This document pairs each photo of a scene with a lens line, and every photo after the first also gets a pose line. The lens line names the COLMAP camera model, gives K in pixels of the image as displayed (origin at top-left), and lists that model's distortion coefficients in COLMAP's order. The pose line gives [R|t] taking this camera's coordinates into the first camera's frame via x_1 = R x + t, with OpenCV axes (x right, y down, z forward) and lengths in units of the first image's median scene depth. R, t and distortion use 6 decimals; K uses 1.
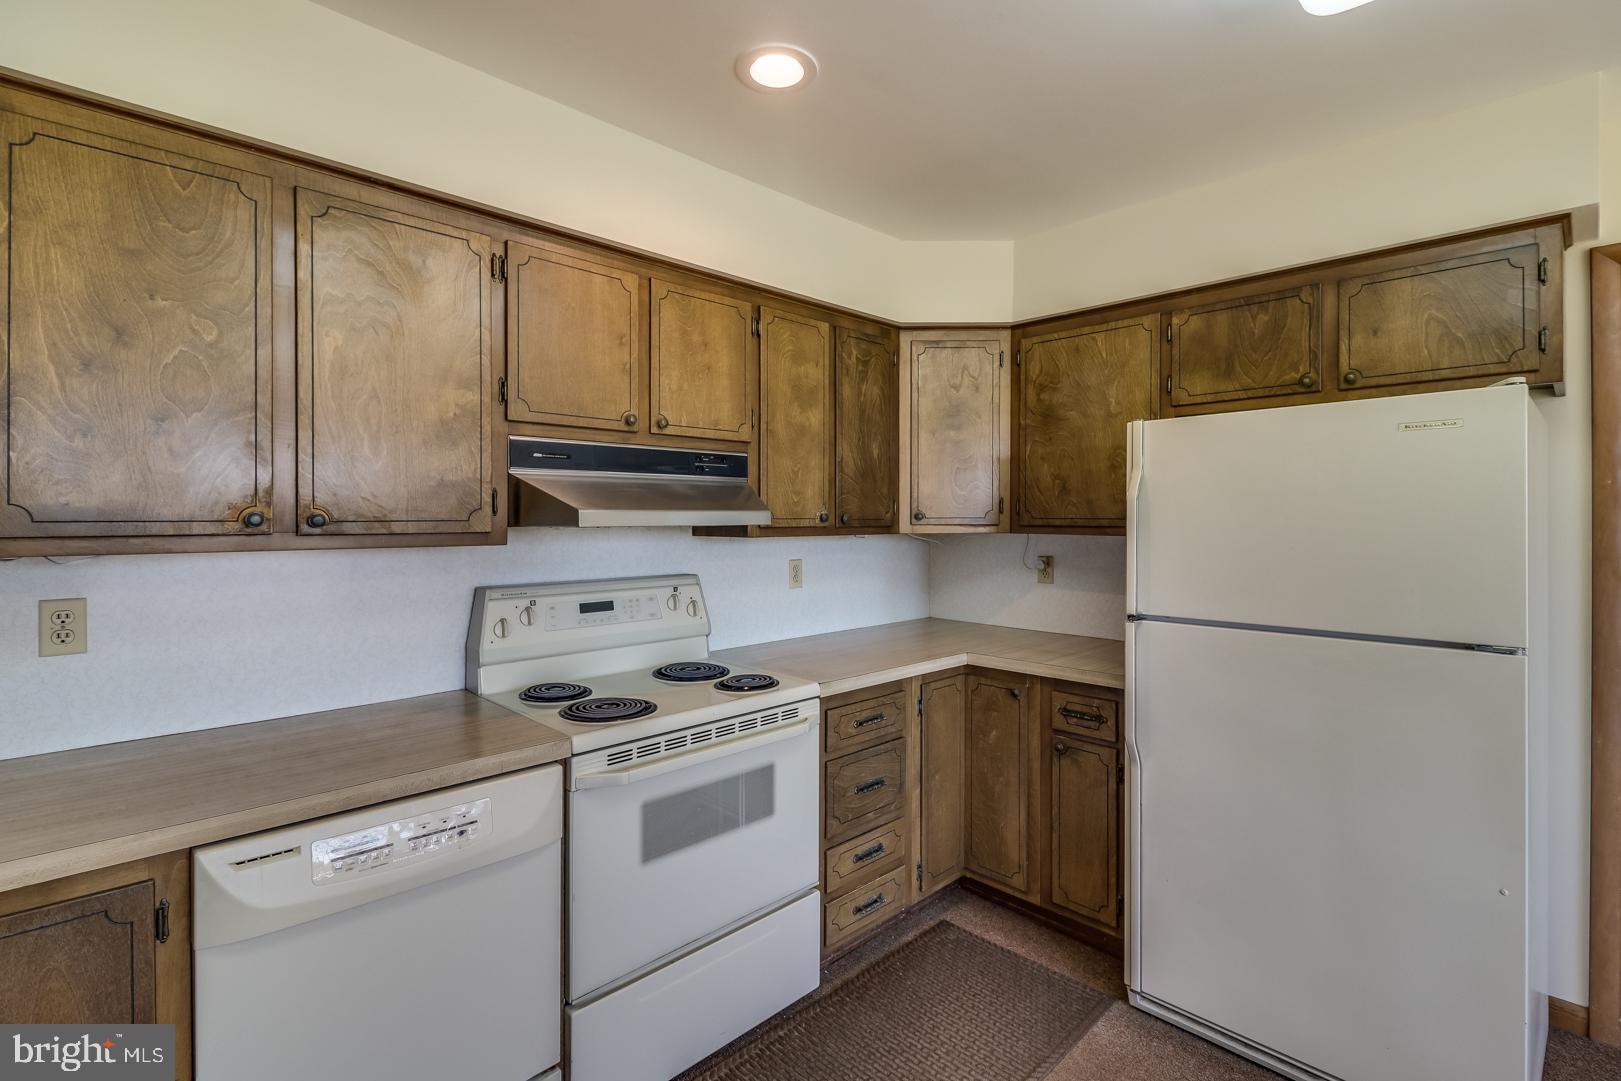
lens RADIAL K [[746.9, 0, 815.0], [0, 746.9, 517.1], [0, 0, 1]] dist [0.018336, -0.013834]
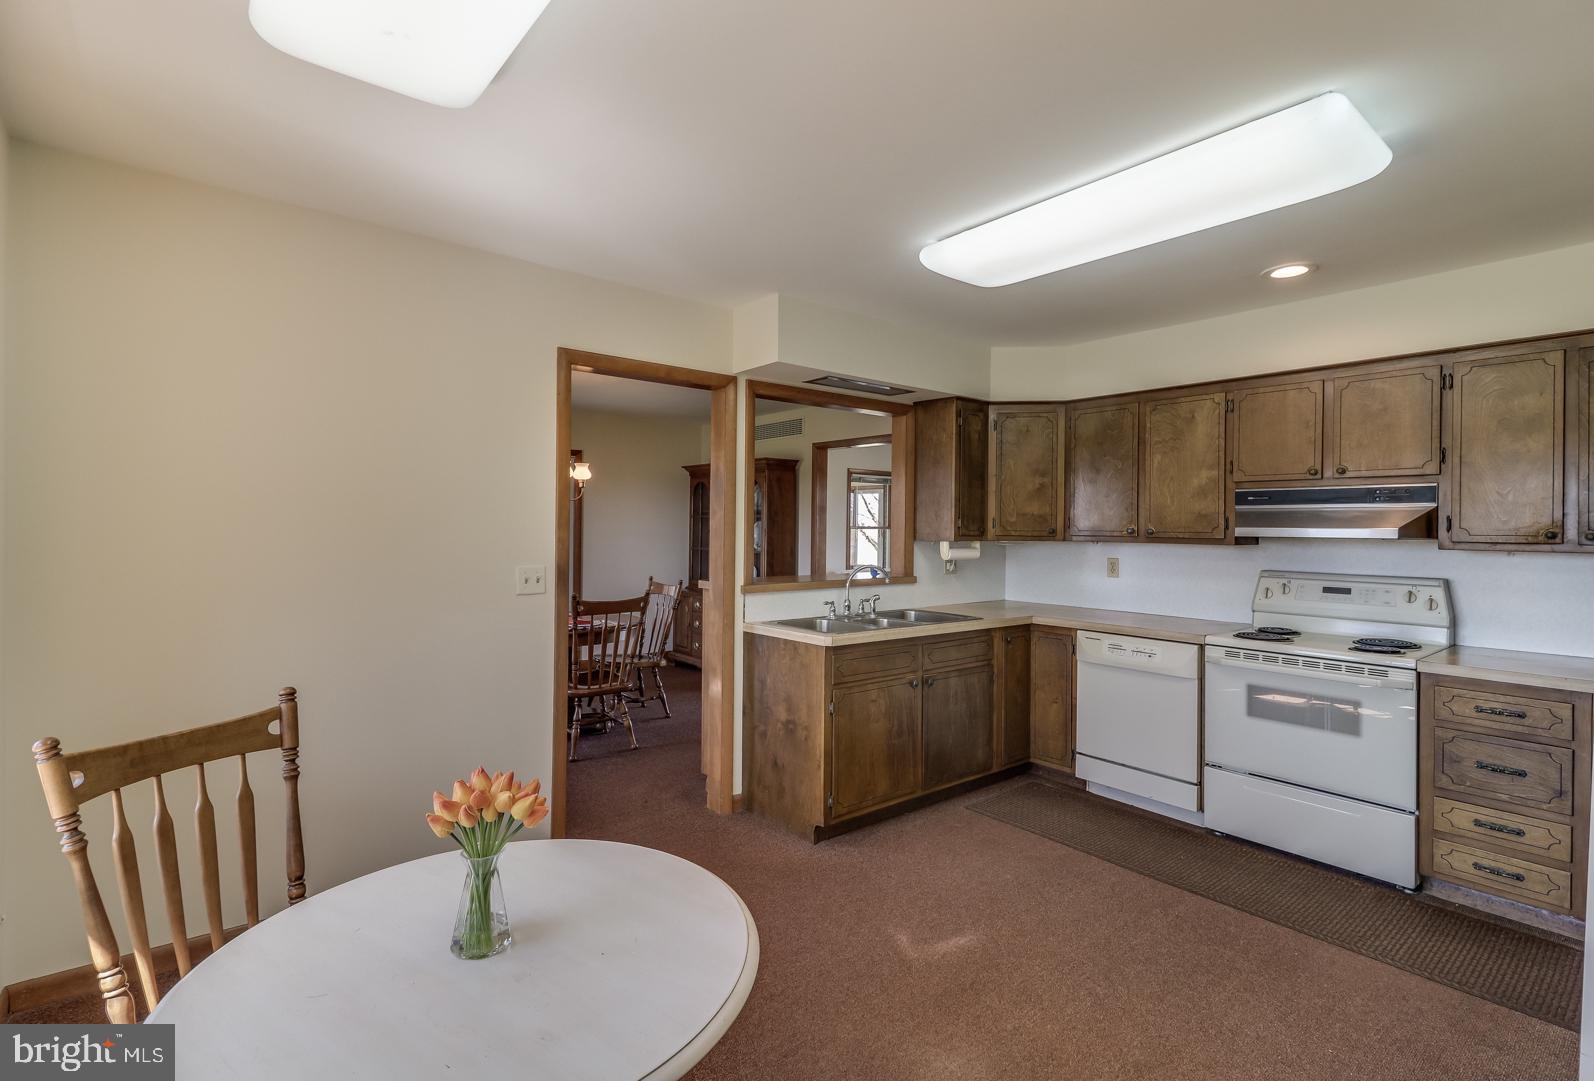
lens RADIAL K [[750.5, 0, 802.7], [0, 750.5, 529.1], [0, 0, 1]] dist [0.019084, -0.011995]
pose [[-0.087618, 0.002397, -0.996151, 1.356684], [-0.011250, 0.999931, 0.003396, 0.000624], [0.996091, 0.011504, -0.087585, 0.038693]]
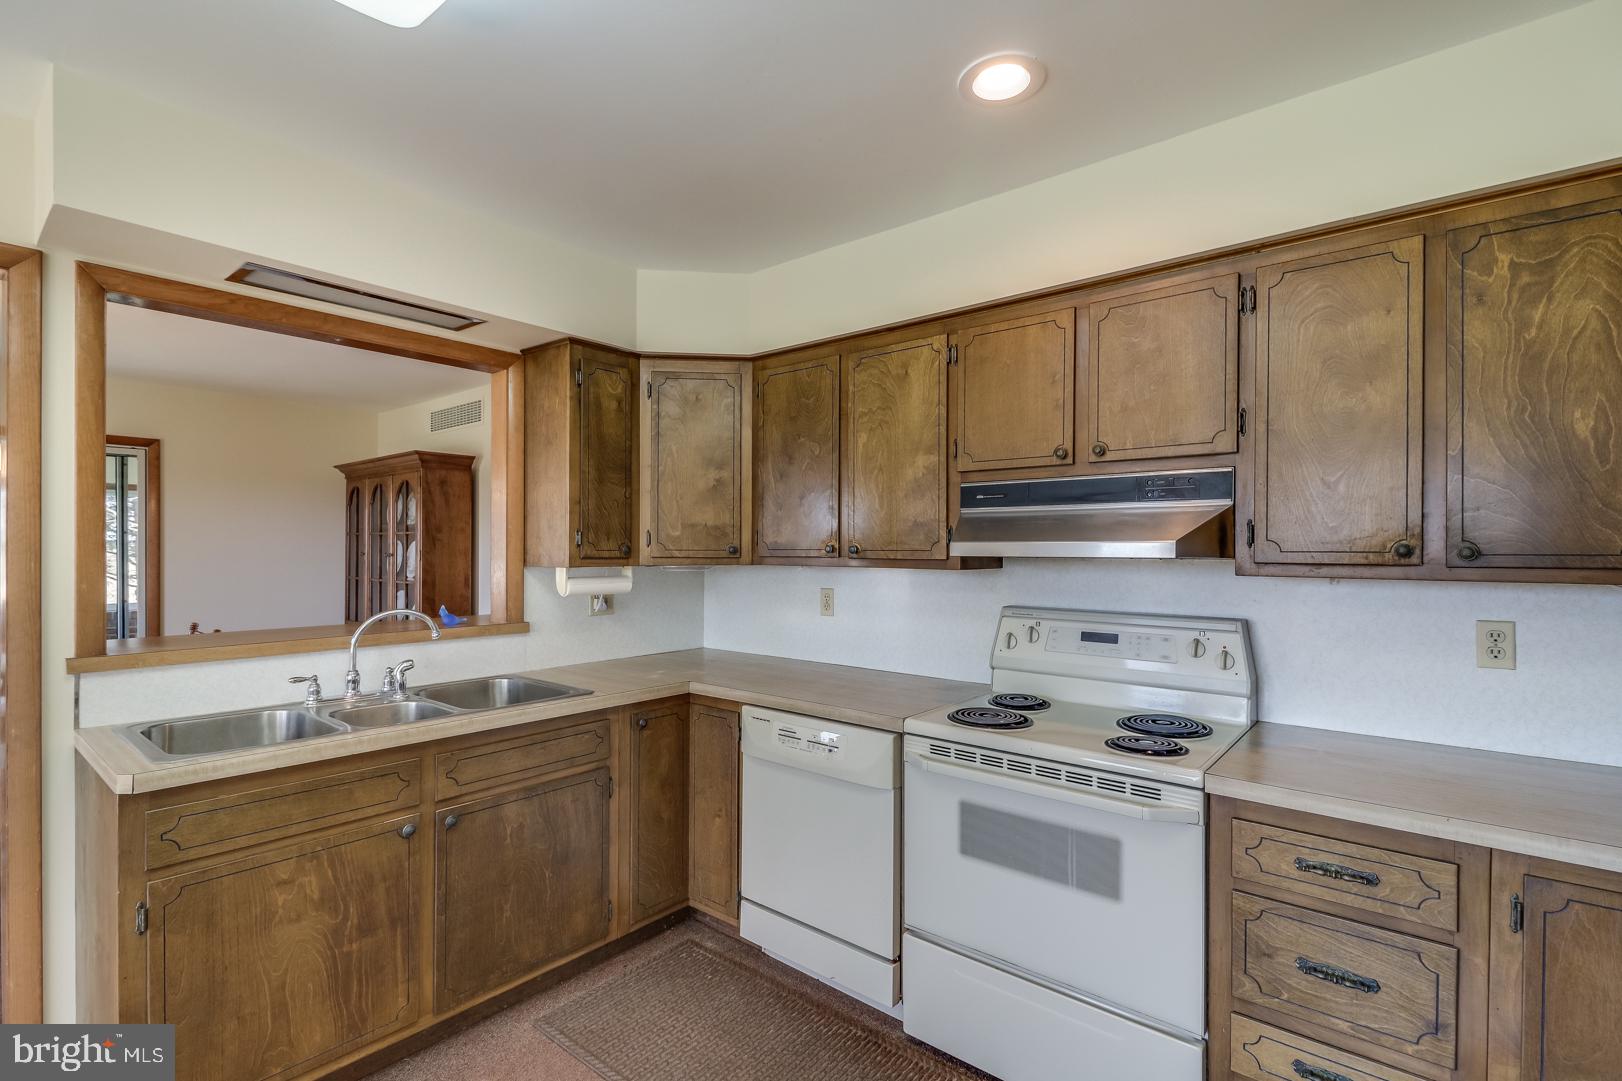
lens RADIAL K [[742.9, 0, 819.5], [0, 742.9, 554.4], [0, 0, 1]] dist [0.016162, -0.013793]
pose [[0.109105, 0.008078, -0.993997, 0.668346], [-0.005209, 0.999958, 0.007555, 0.001838], [0.994017, 0.004353, 0.109143, 0.513402]]
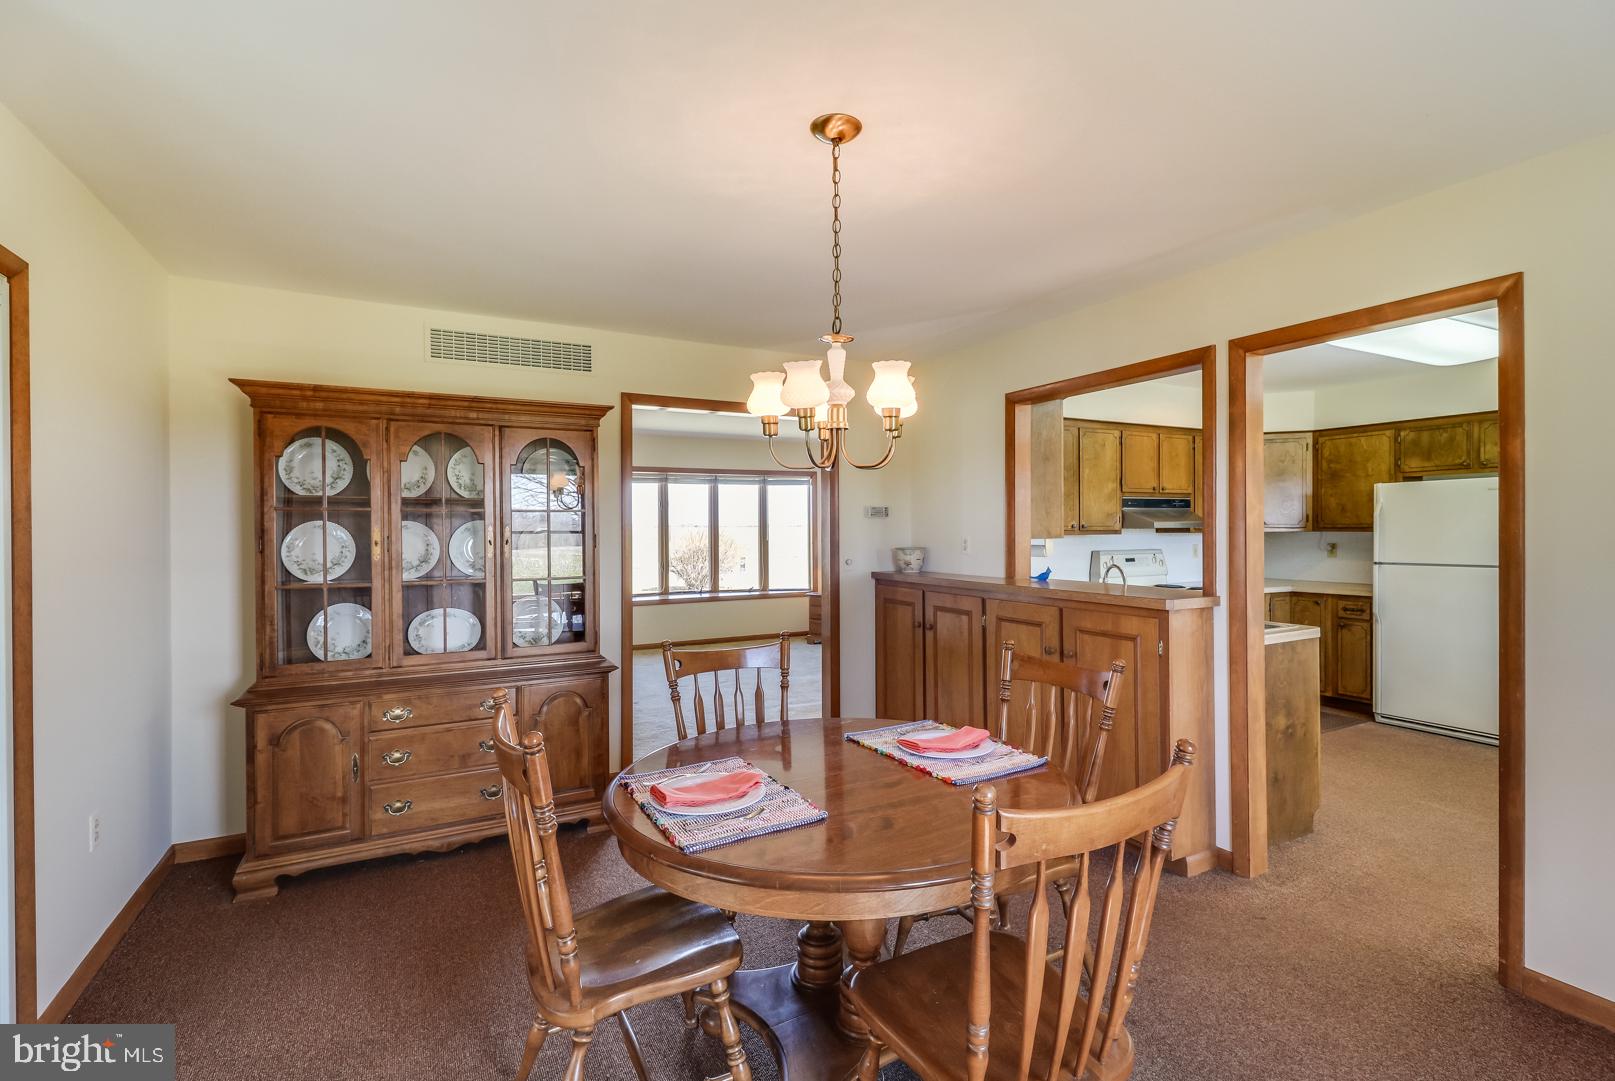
lens RADIAL K [[740.4, 0, 807.0], [0, 740.4, 534.0], [0, 0, 1]] dist [0.000882, -0.000199]
pose [[0.956288, -0.005530, -0.292373, -0.608038], [0.007553, 0.999955, 0.005788, 0.008430], [0.292328, -0.007744, 0.956287, -1.740547]]
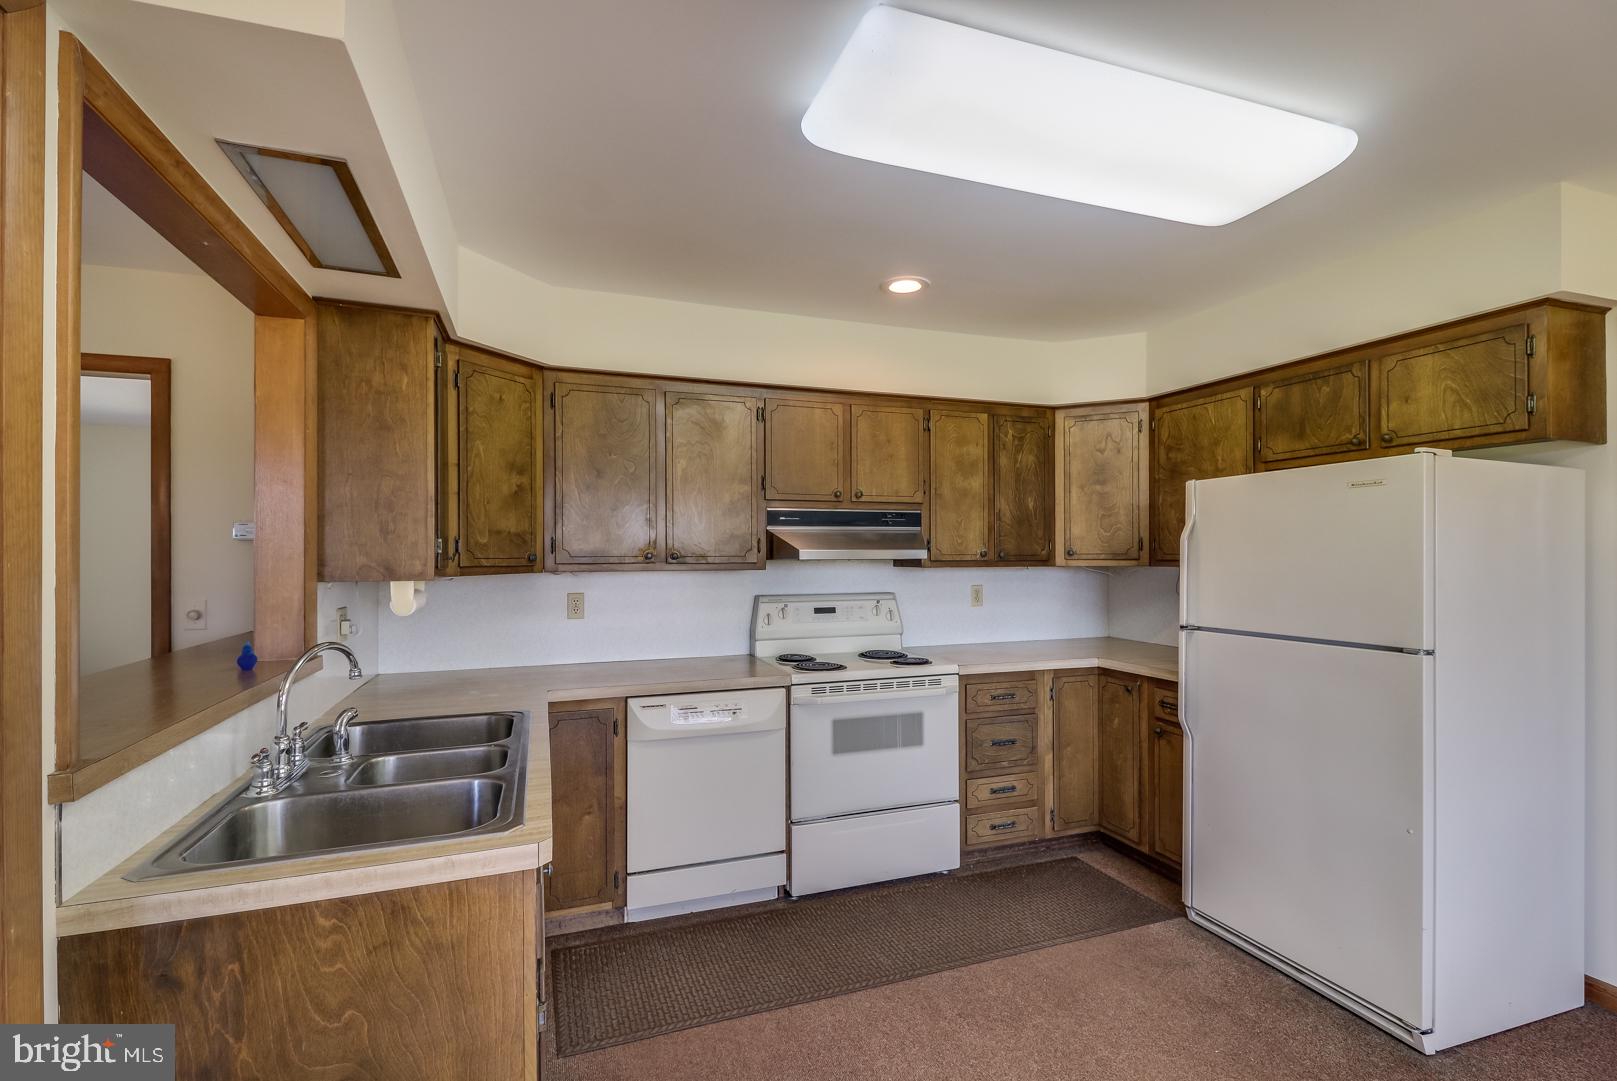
lens RADIAL K [[747.5, 0, 815.7], [0, 747.5, 551.0], [0, 0, 1]] dist [0.013570, -0.000056]
pose [[0.912275, -0.004280, -0.409555, 0.342592], [0.002904, 0.999988, -0.003982, -0.000068], [0.409567, 0.002444, 0.912277, -0.458675]]
